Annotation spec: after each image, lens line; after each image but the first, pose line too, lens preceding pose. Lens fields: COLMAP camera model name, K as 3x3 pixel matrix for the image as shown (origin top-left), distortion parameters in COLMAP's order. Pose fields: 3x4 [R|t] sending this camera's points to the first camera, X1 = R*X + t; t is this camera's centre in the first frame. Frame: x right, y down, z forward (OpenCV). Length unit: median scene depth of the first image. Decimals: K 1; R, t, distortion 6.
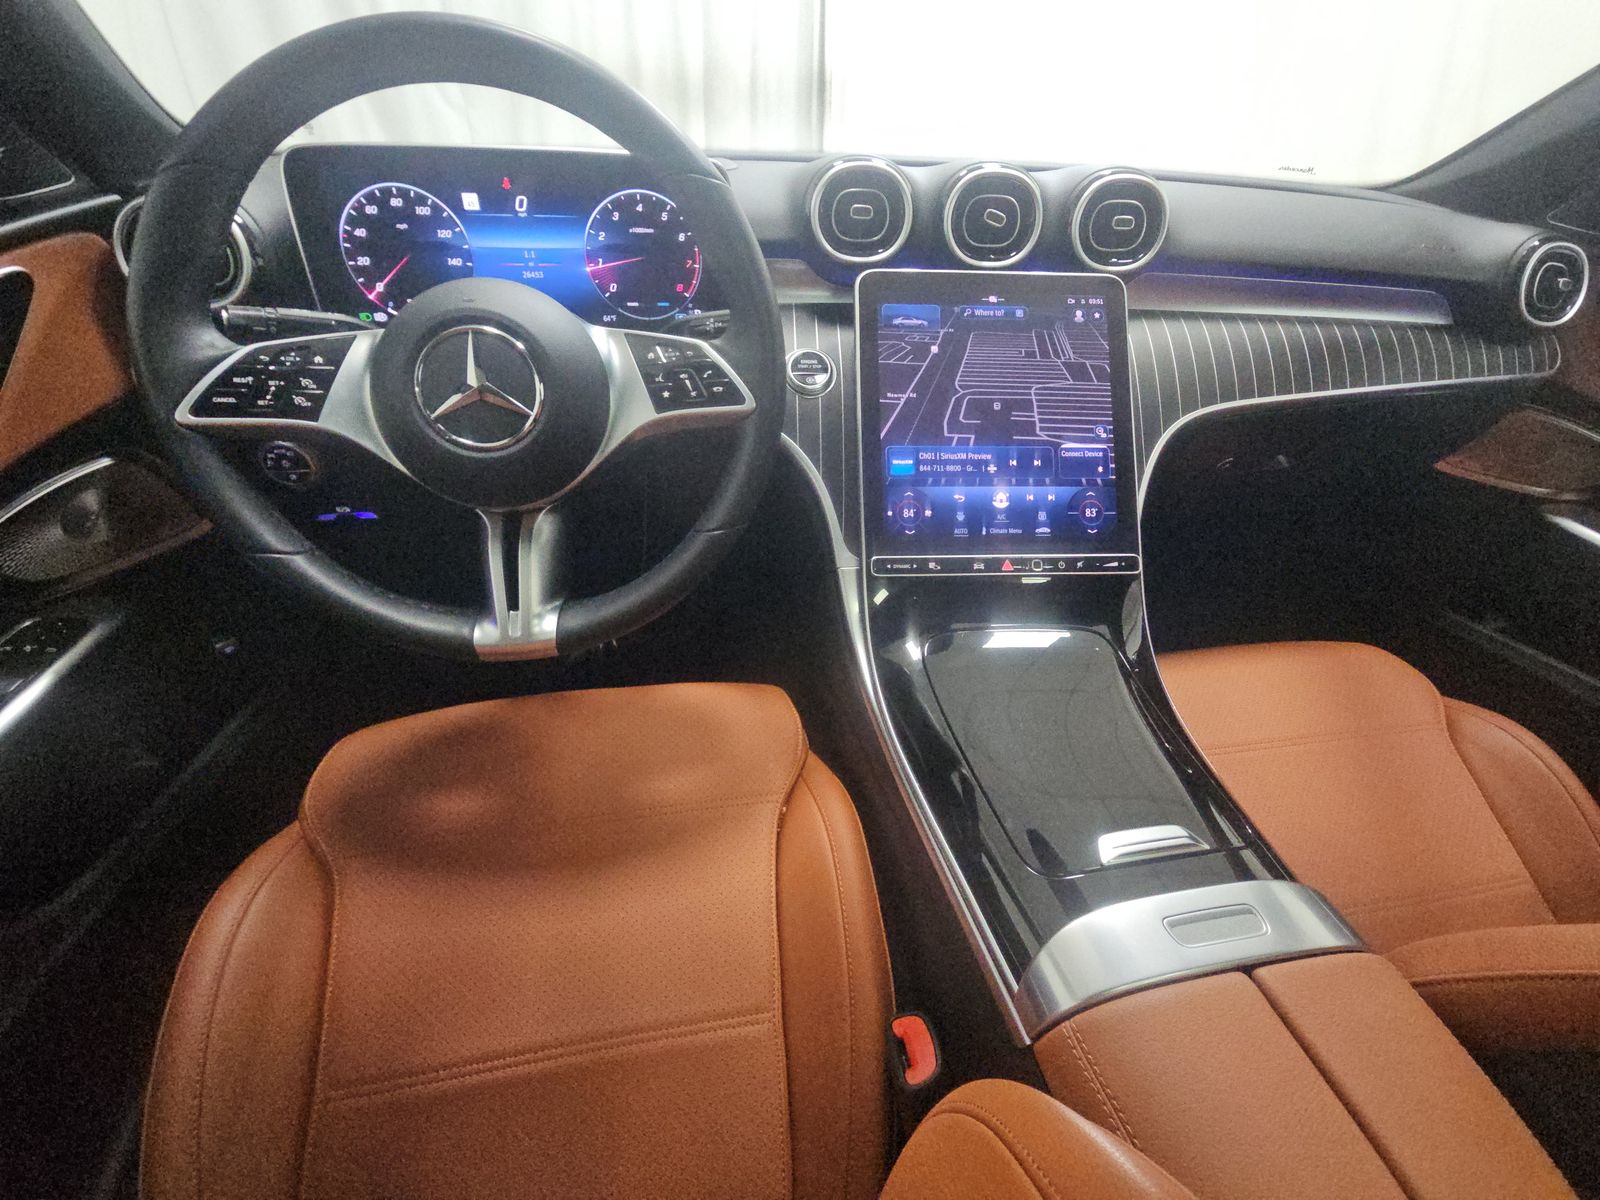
lens RADIAL K [[642.5, 0, 800.0], [0, 642.5, 600.0], [0, 0, 1]] dist [0.001292, -0.006727]
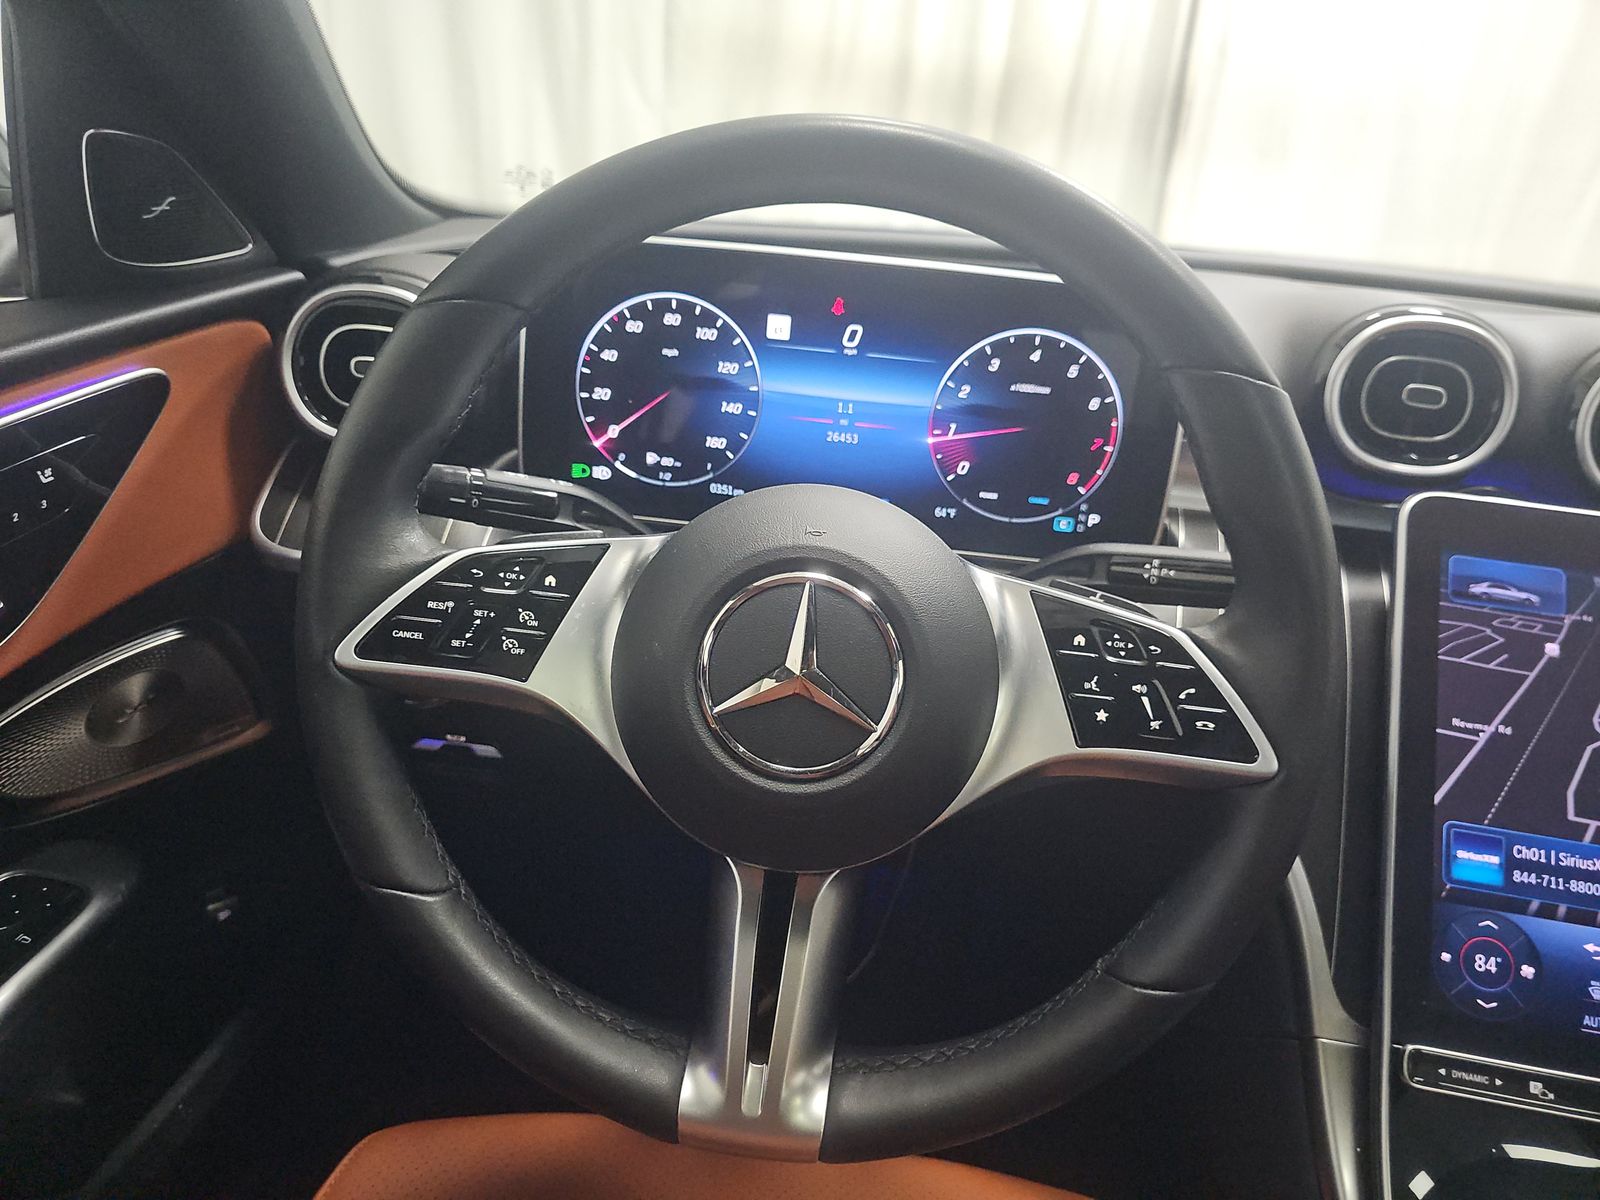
lens RADIAL K [[1060.6, 0, 800.0], [0, 1060.6, 600.0], [0, 0, 1]] dist [0.029327, -0.058291]
pose [[0.965594, 0.145672, -0.215426, -0.224340], [-0.189833, 0.961014, -0.201039, -0.149532], [0.177741, 0.235017, 0.955602, 0.052799]]
